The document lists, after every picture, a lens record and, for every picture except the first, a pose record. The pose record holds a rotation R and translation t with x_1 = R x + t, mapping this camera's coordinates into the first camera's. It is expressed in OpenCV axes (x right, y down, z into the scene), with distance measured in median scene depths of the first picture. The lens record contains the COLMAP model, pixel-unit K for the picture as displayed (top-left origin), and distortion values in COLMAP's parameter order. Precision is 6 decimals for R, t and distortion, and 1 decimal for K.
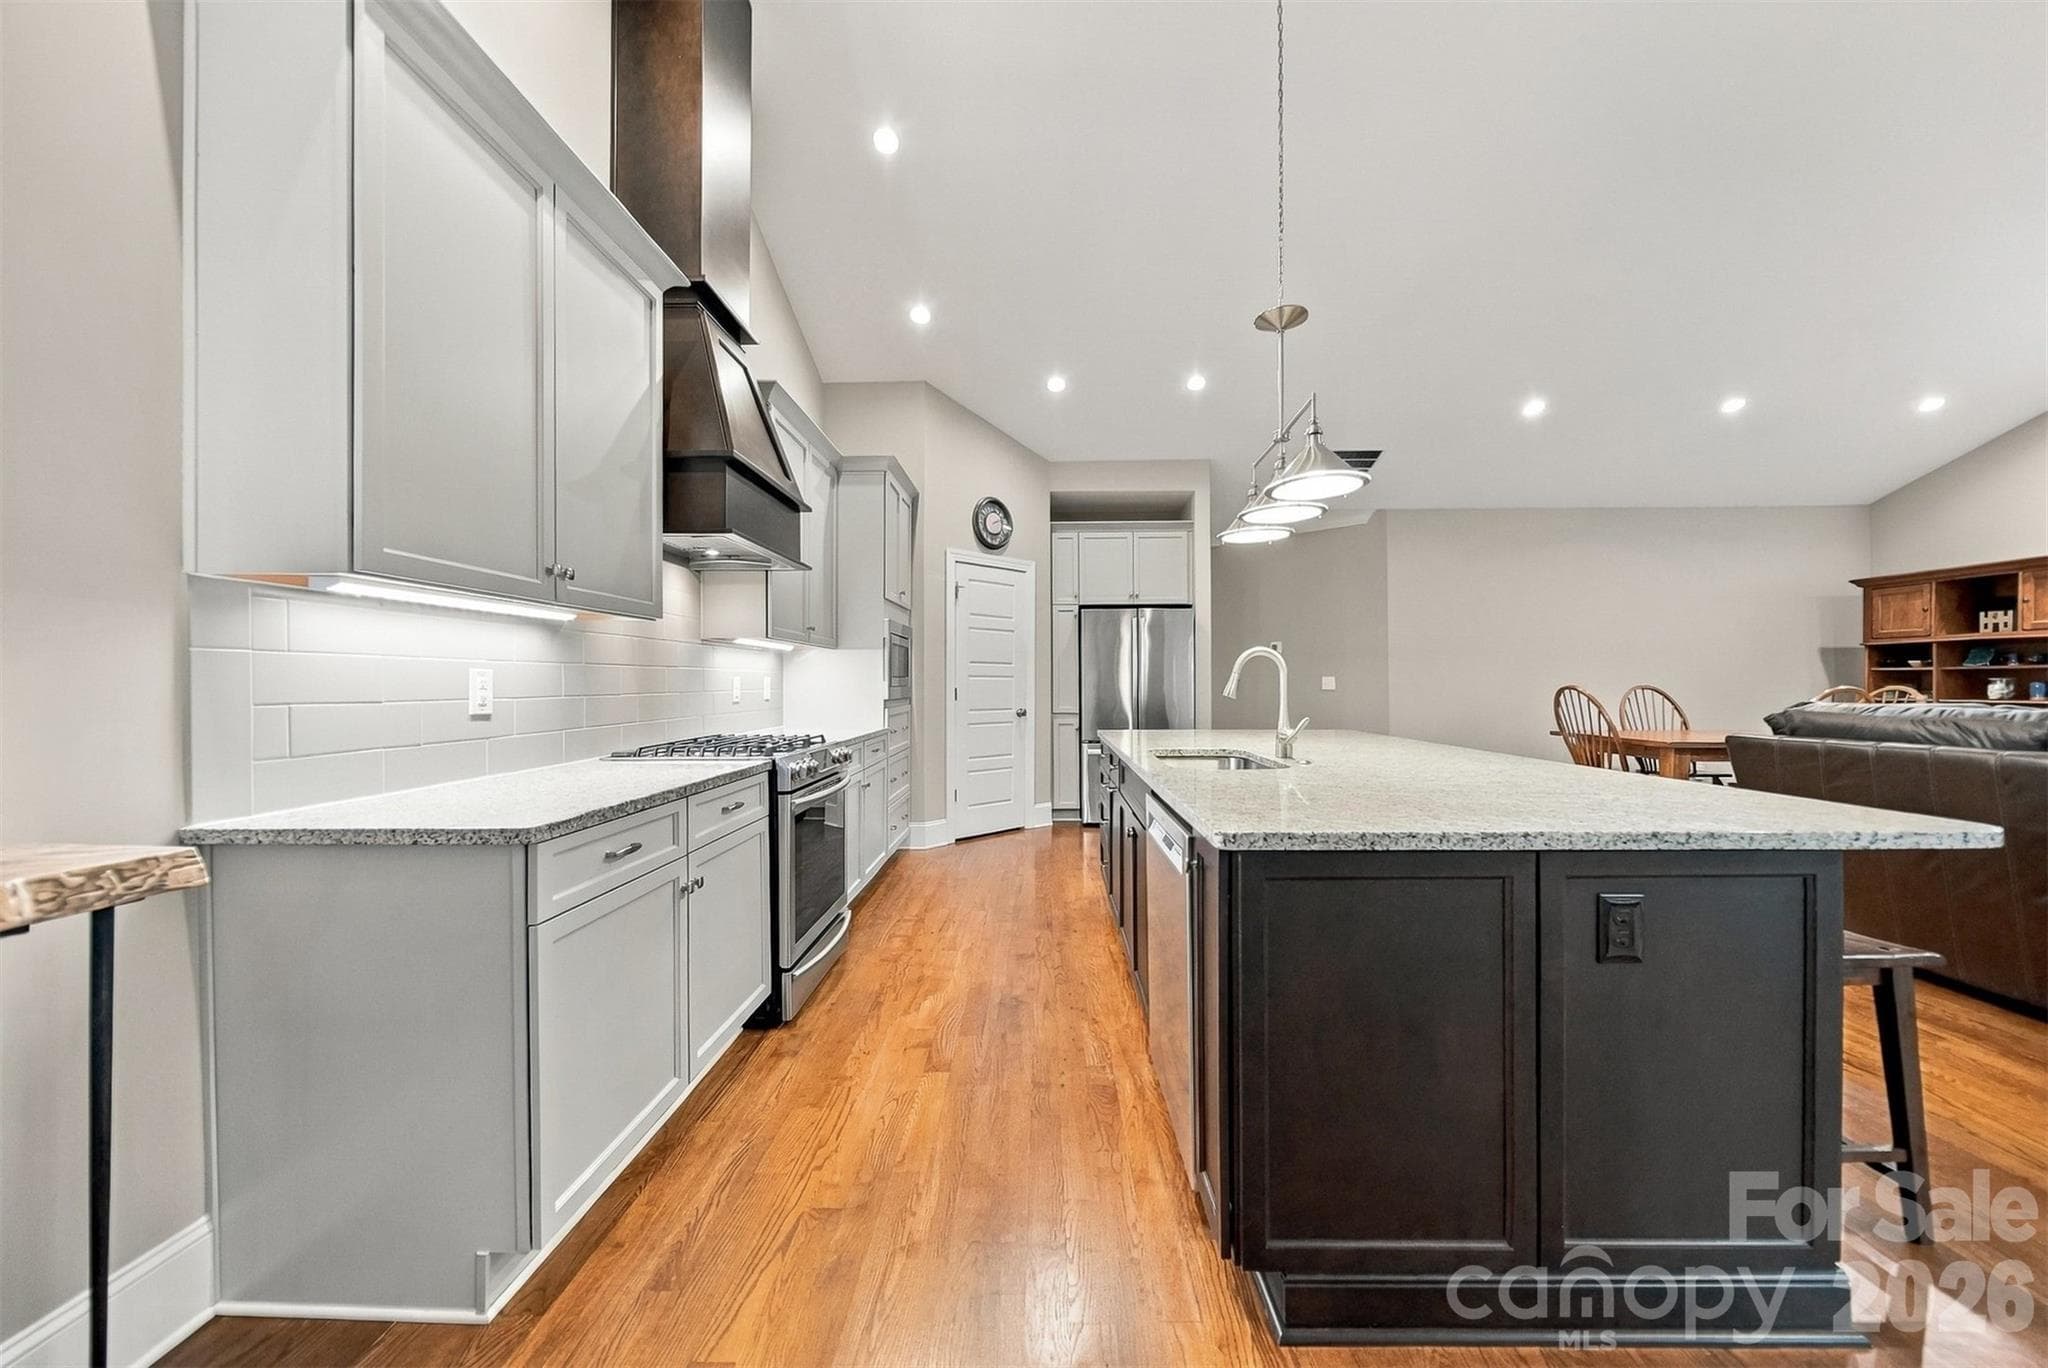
lens RADIAL K [[726.1, 0, 1024.0], [0, 726.1, 684.0], [0, 0, 1]] dist [-0.002277, -0.000035]
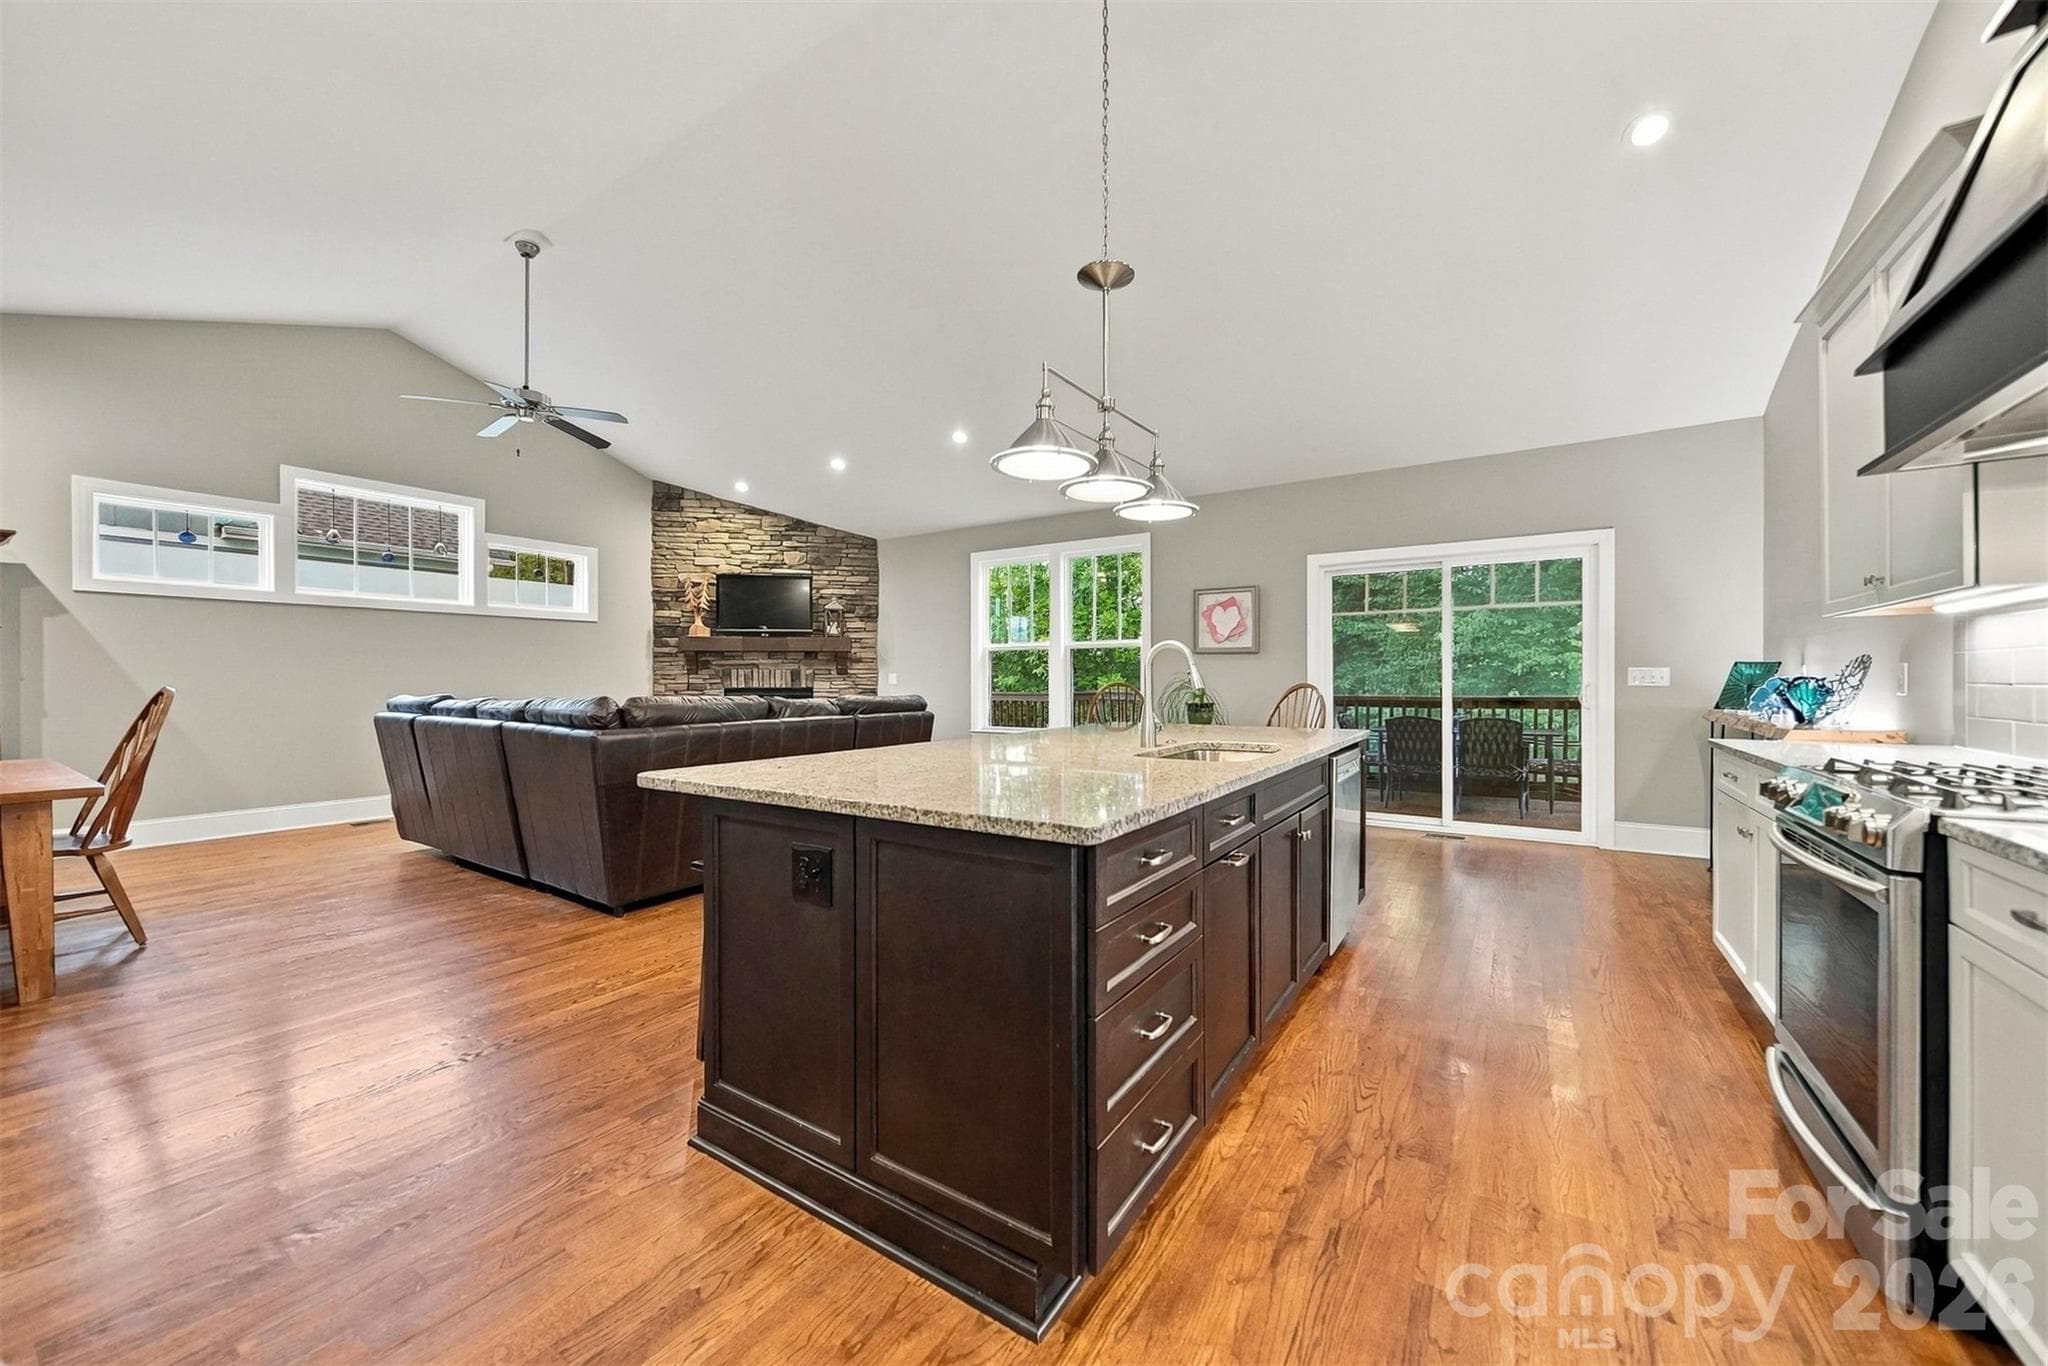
lens RADIAL K [[751.8, 0, 1024.0], [0, 751.8, 683.0], [0, 0, 1]] dist [-0.001604, 0.000014]
pose [[-0.848236, 0.001217, 0.529617, -0.029505], [0.005964, 0.999956, 0.007255, -0.000929], [-0.529585, 0.009313, -0.848206, 0.951883]]
